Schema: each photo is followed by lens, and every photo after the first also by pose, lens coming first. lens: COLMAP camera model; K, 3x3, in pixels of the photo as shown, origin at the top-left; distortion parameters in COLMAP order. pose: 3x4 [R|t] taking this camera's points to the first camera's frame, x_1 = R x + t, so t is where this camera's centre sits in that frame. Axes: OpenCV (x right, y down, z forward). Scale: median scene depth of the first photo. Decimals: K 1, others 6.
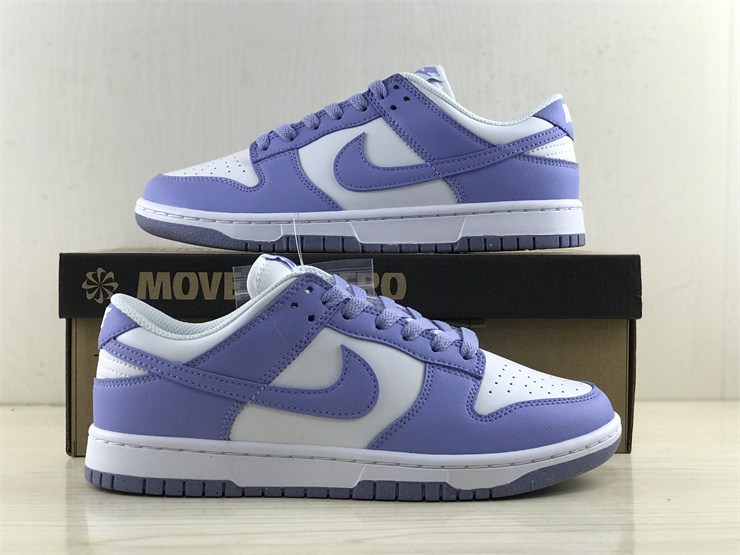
lens RADIAL K [[1201.5, 0, 370.0], [0, 1201.5, 277.5], [0, 0, 1]] dist [-0.018687, 0.167043]
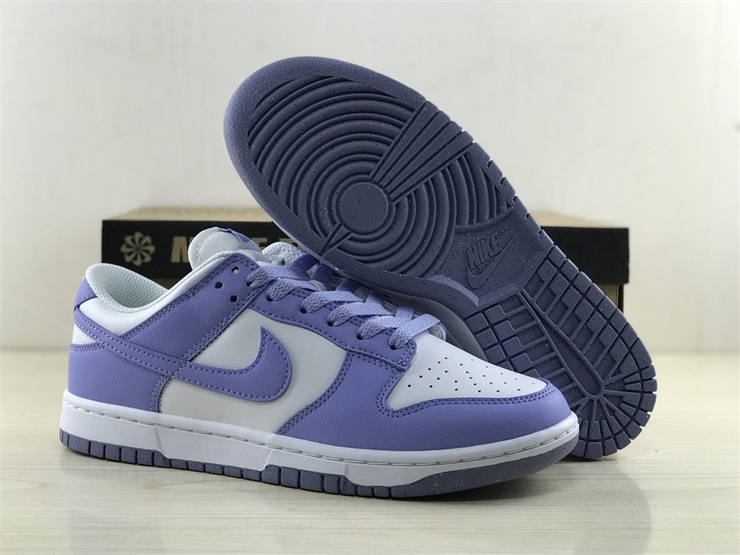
lens RADIAL K [[1201.5, 0, 370.0], [0, 1201.5, 277.5], [0, 0, 1]] dist [-0.018687, 0.167043]
pose [[0.928181, 0.047517, -0.369082, 0.423379], [-0.029204, 0.998056, 0.055050, -0.041781], [0.370981, -0.040317, 0.927765, 0.114563]]
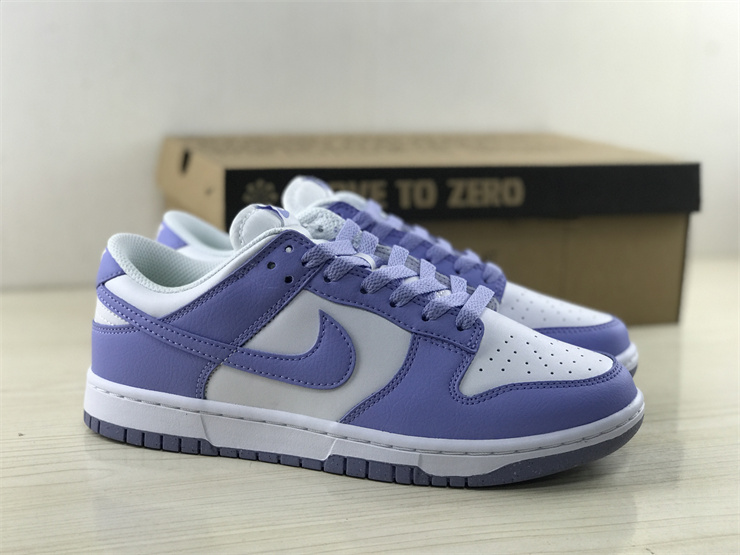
lens RADIAL K [[1201.5, 0, 370.0], [0, 1201.5, 277.5], [0, 0, 1]] dist [-0.018687, 0.167043]
pose [[0.966294, 0.065239, -0.249037, 0.244452], [-0.025274, 0.986725, 0.160421, -0.118823], [0.256197, -0.148720, 0.955115, 0.123665]]
